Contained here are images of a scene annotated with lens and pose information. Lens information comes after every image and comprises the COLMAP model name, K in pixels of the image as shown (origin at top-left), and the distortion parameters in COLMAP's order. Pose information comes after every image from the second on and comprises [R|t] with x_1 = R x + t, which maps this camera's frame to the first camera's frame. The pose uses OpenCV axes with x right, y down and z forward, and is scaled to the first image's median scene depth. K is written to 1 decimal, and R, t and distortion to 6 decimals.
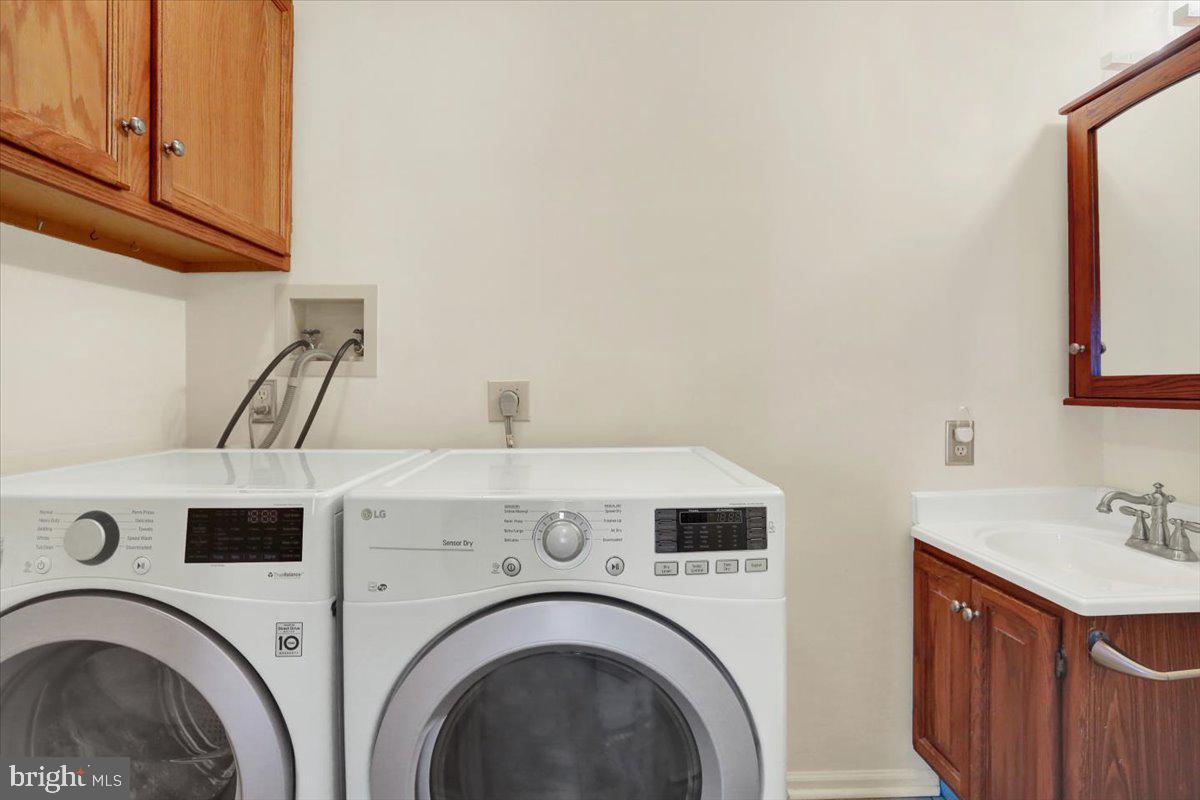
lens RADIAL K [[607.0, 0, 599.5], [0, 607.0, 390.1], [0, 0, 1]] dist [-0.069663, 0.029121]
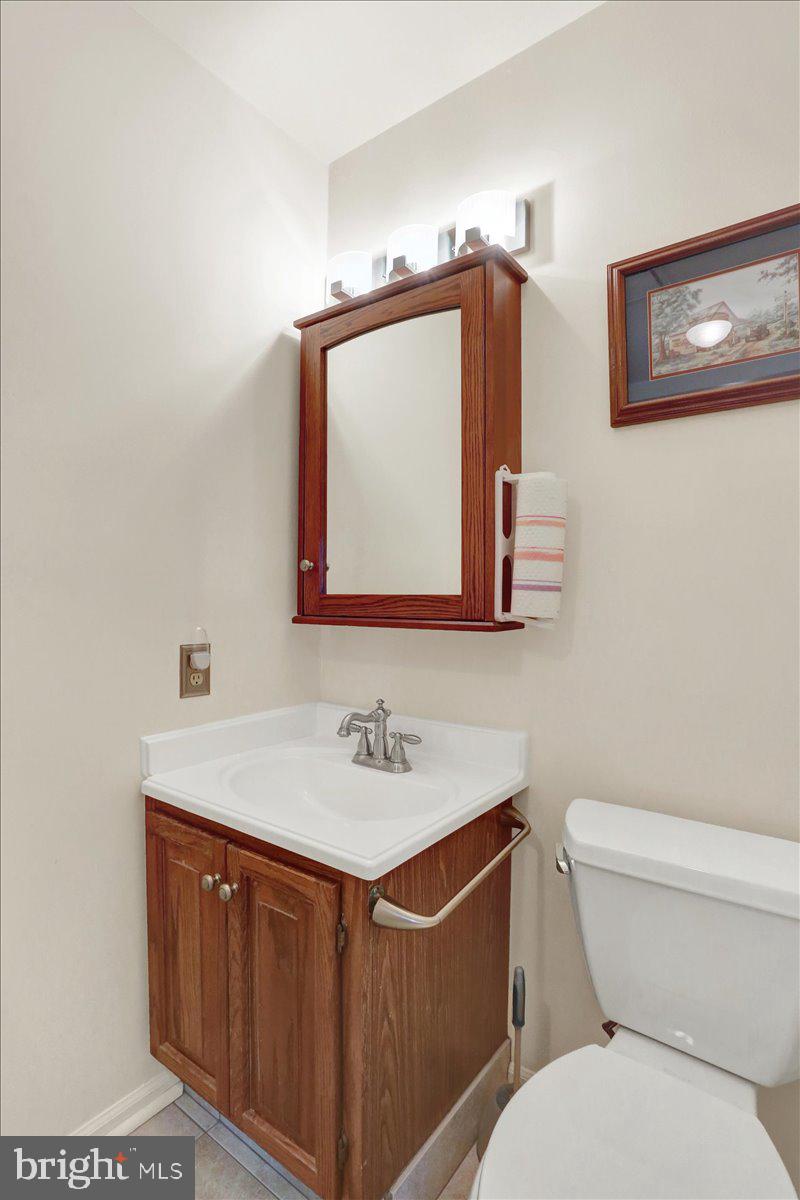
lens RADIAL K [[601.7, 0, 400.0], [0, 601.7, 600.0], [0, 0, 1]] dist [-0.045051, 0.001929]
pose [[0.586628, 0.009720, 0.809798, 0.110574], [-0.007800, 0.999949, -0.006352, -0.010018], [-0.809819, -0.002591, 0.586674, 0.336881]]
